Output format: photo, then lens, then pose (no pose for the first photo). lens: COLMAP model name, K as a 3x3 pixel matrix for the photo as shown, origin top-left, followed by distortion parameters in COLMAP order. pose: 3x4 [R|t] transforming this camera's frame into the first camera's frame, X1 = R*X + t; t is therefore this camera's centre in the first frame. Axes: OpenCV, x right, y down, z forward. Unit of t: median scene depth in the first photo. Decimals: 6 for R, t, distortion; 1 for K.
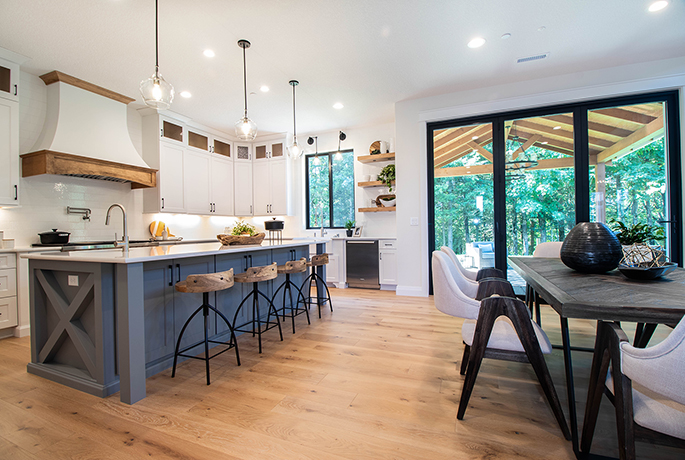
lens RADIAL K [[320.3, 0, 342.5], [0, 320.3, 230.0], [0, 0, 1]] dist [0.000776, -0.000088]
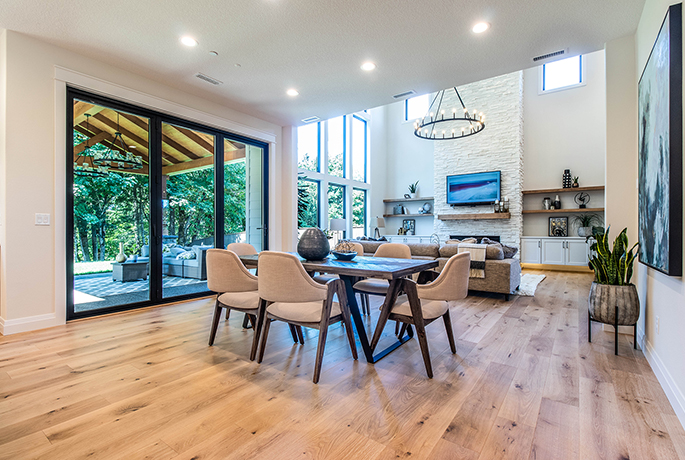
lens RADIAL K [[322.9, 0, 342.5], [0, 322.9, 230.0], [0, 0, 1]] dist [0.000023, -0.000297]
pose [[0.228878, 0.018335, 0.973282, -0.438019], [-0.001491, 0.999828, -0.018484, 0.011827], [-0.973454, 0.002779, 0.228866, 0.323389]]
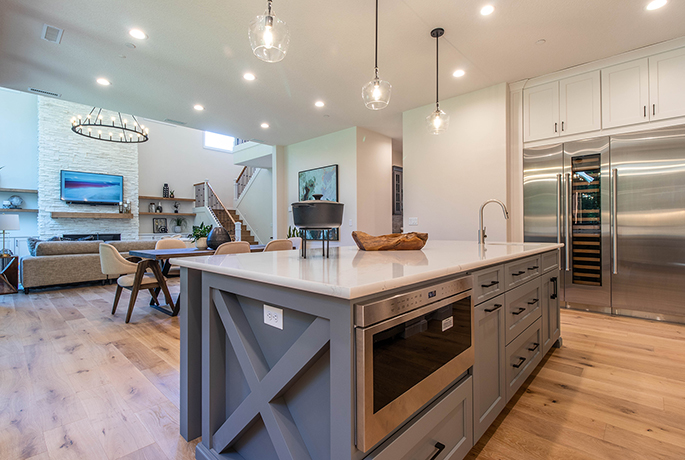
lens RADIAL K [[322.9, 0, 342.5], [0, 322.9, 230.0], [0, 0, 1]] dist [0.000023, -0.000297]
pose [[-0.941880, 0.018623, 0.335434, -0.475424], [0.021945, 0.999740, 0.006114, 0.001321], [-0.335233, 0.013120, -0.942044, 1.678274]]
